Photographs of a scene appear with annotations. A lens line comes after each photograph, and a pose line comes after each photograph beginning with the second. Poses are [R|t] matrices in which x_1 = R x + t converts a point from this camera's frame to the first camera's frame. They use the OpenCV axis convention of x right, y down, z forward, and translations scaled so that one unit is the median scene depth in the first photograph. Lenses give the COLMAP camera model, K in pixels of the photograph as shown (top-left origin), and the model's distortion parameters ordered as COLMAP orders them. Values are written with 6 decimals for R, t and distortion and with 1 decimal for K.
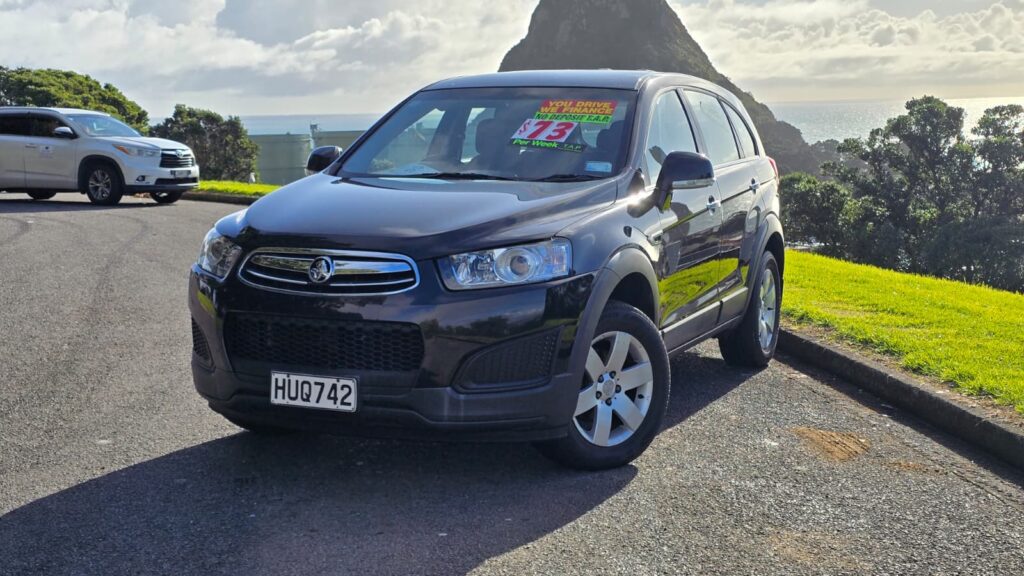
lens RADIAL K [[1412.4, 0, 514.1], [0, 1412.4, 290.0], [0, 0, 1]] dist [0.106308, 0.000000]
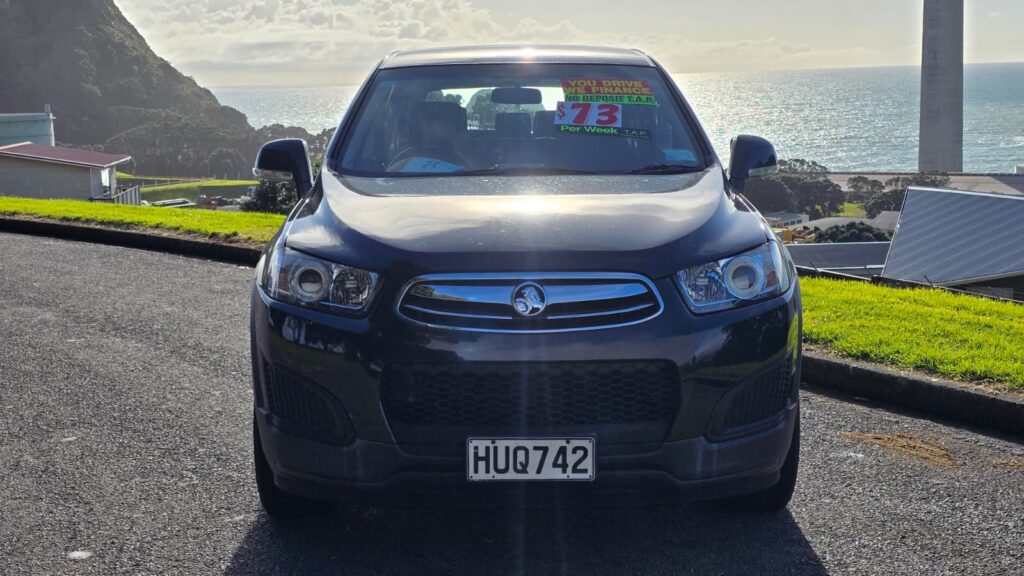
lens RADIAL K [[1412.4, 0, 510.6], [0, 1412.4, 278.8], [0, 0, 1]] dist [0.106308, 0.000000]
pose [[0.922104, -0.063572, 0.381684, -0.425954], [0.062502, 0.997929, 0.015214, -0.036988], [-0.381861, 0.009827, 0.924168, 0.287755]]
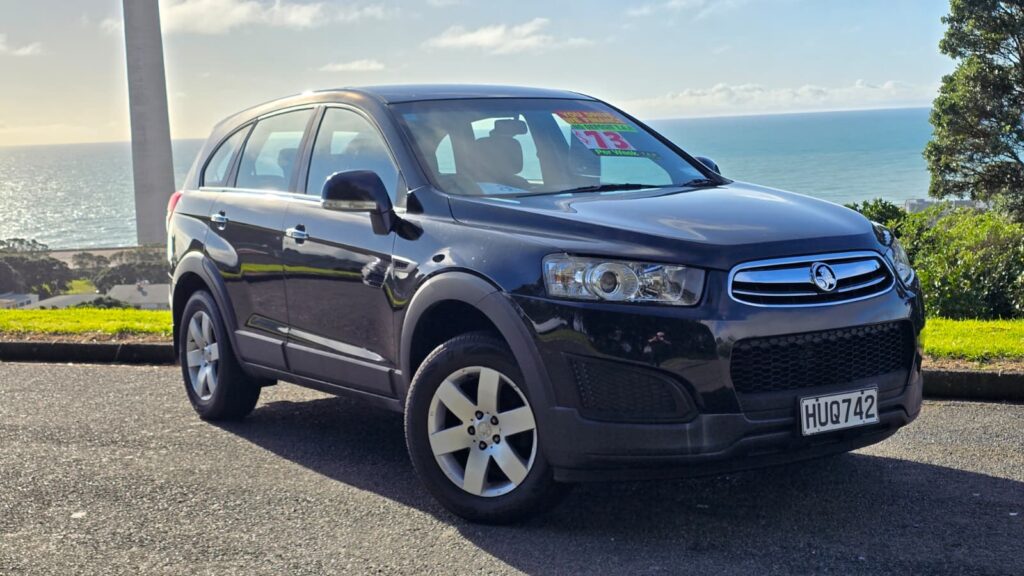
lens RADIAL K [[1412.4, 0, 515.0], [0, 1412.4, 287.4], [0, 0, 1]] dist [0.106308, 0.000000]
pose [[0.561827, -0.101936, 0.820950, -0.971397], [0.140984, 0.989660, 0.026400, -0.058507], [-0.815152, 0.100909, 0.570389, 0.624682]]
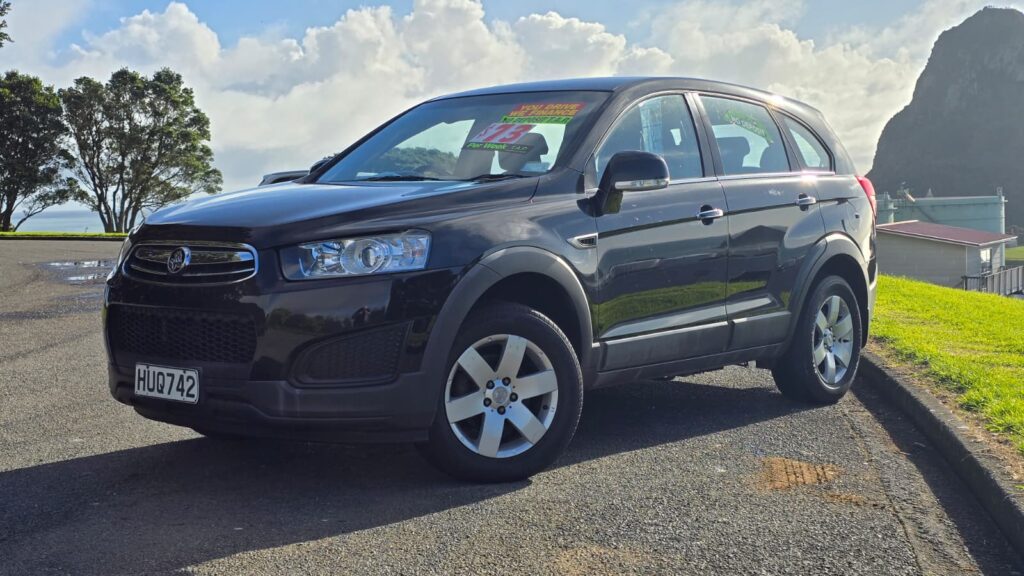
lens RADIAL K [[1412.4, 0, 495.6], [0, 1412.4, 299.7], [0, 0, 1]] dist [0.106308, 0.000000]
pose [[0.957057, 0.008579, -0.289773, 0.356749], [-0.022628, 0.998723, -0.045170, 0.051686], [0.289015, 0.049787, 0.956029, 0.109020]]
